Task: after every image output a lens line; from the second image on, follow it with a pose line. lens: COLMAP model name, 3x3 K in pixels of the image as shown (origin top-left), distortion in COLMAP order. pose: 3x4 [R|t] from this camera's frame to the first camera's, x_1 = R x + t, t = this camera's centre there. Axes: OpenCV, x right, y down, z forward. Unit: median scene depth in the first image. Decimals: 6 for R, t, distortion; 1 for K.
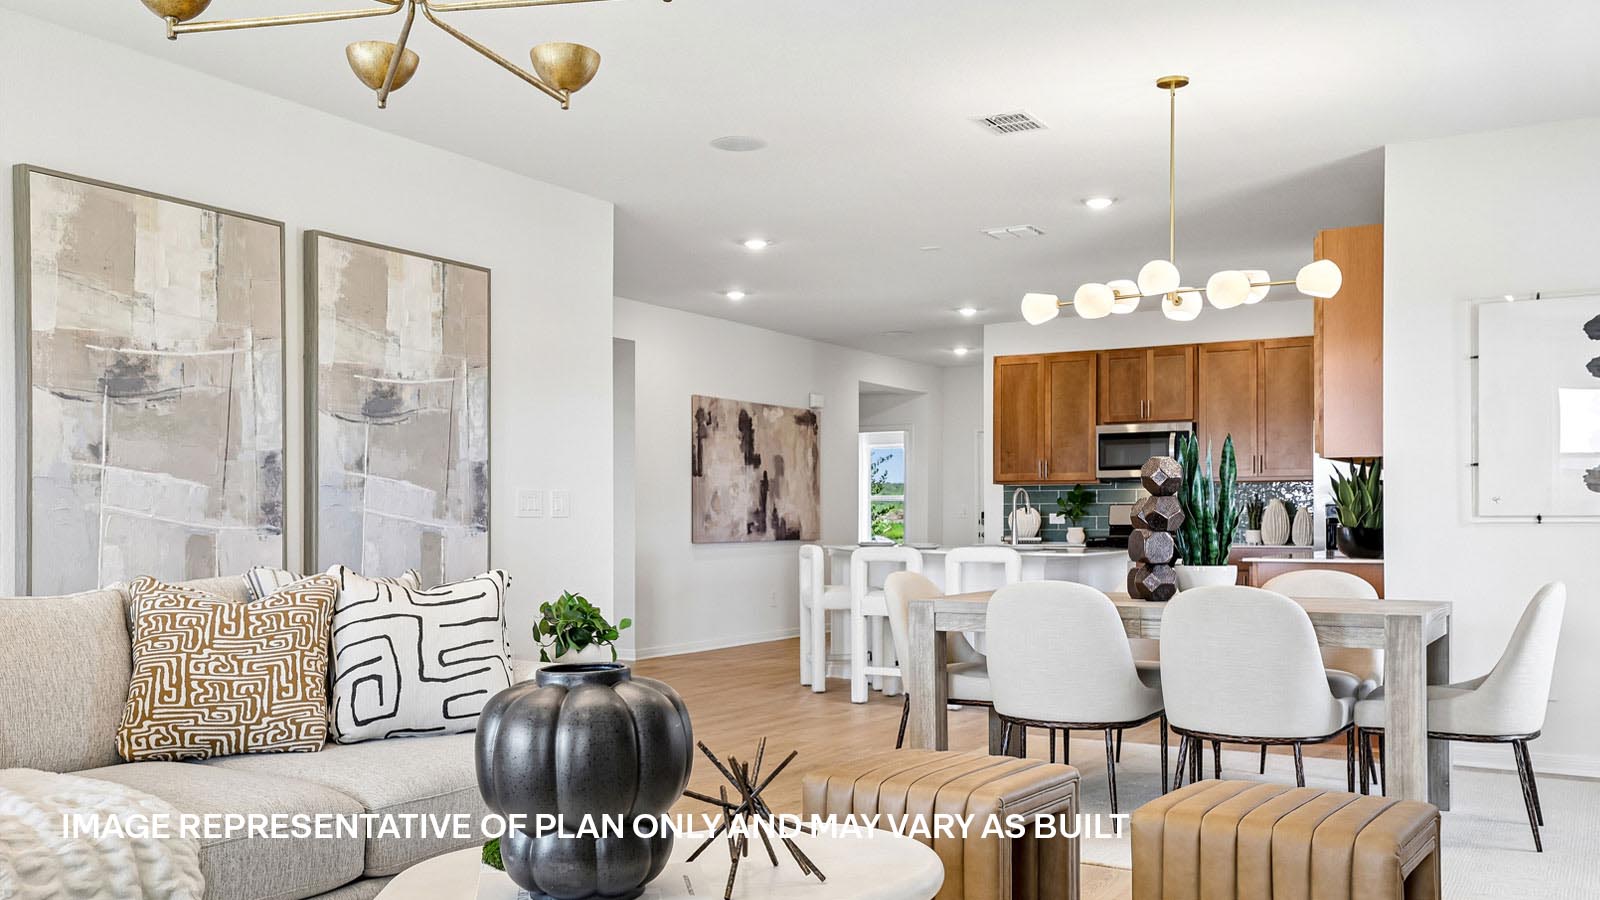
lens RADIAL K [[1397.5, 0, 798.8], [0, 1397.5, 513.3], [0, 0, 1]] dist [0.062698, 0.000712]
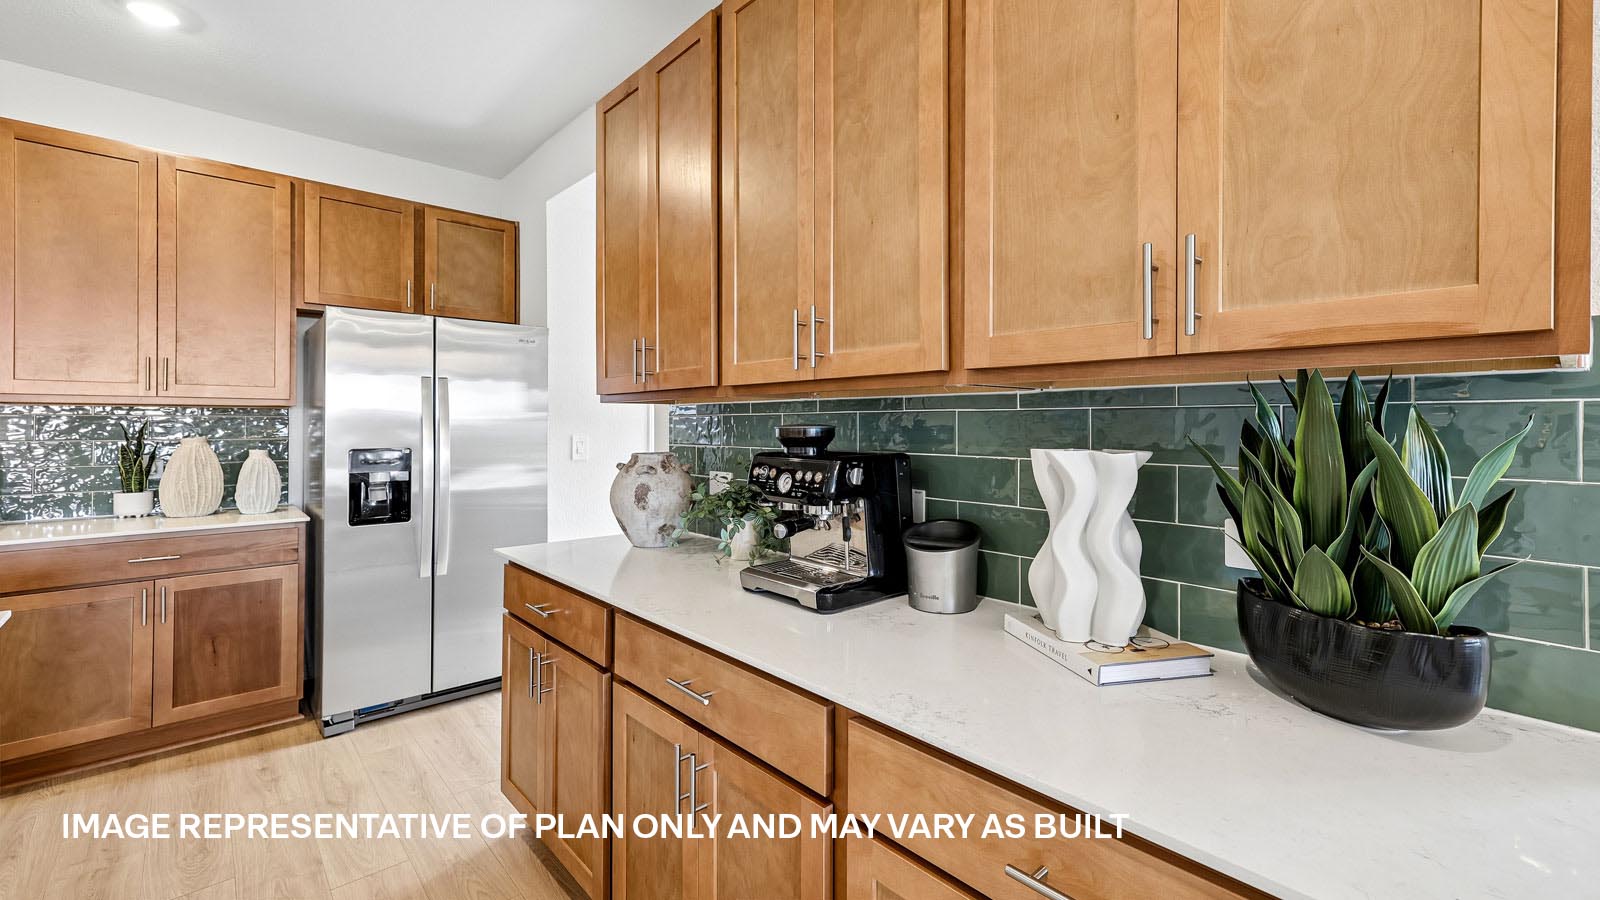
lens RADIAL K [[676.5, 0, 828.7], [0, 676.5, 416.9], [0, 0, 1]] dist [0.005653, 0.000520]
pose [[0.293761, 0.010975, 0.955816, 0.138364], [-0.005597, 0.999937, -0.009762, -0.016055], [-0.955863, -0.002482, 0.293803, 0.624204]]
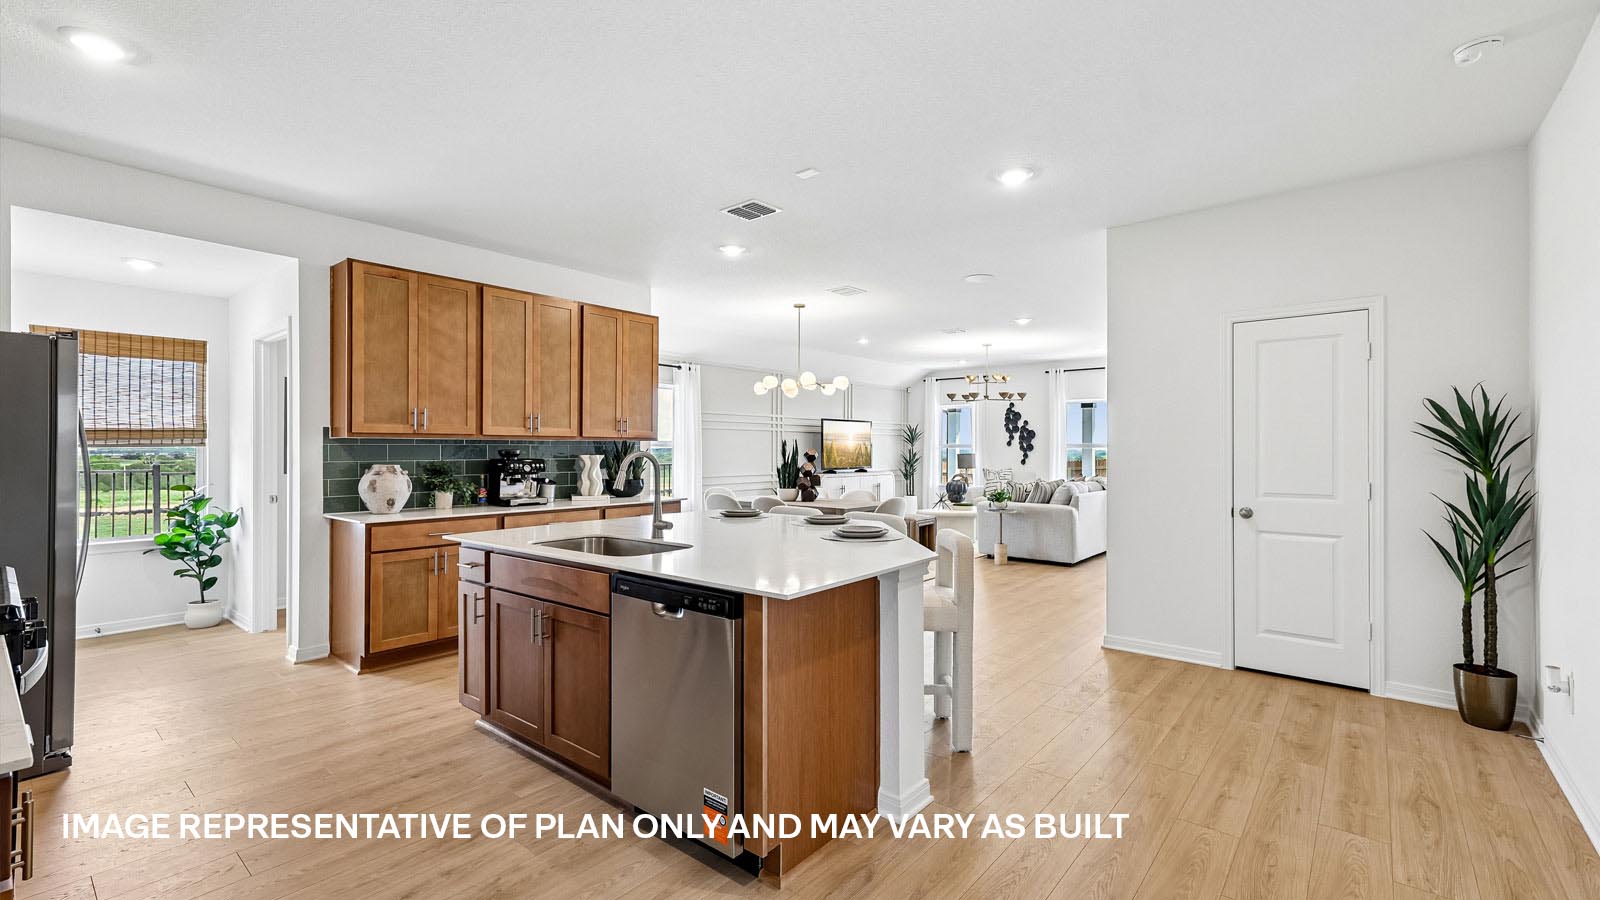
lens RADIAL K [[678.6, 0, 811.6], [0, 678.6, 447.0], [0, 0, 1]] dist [0.007684, 0.000185]
pose [[-0.987091, -0.000355, 0.160157, 0.019547], [-0.001856, 0.999956, -0.009222, -0.013847], [-0.160147, -0.009400, -0.987048, 1.069999]]
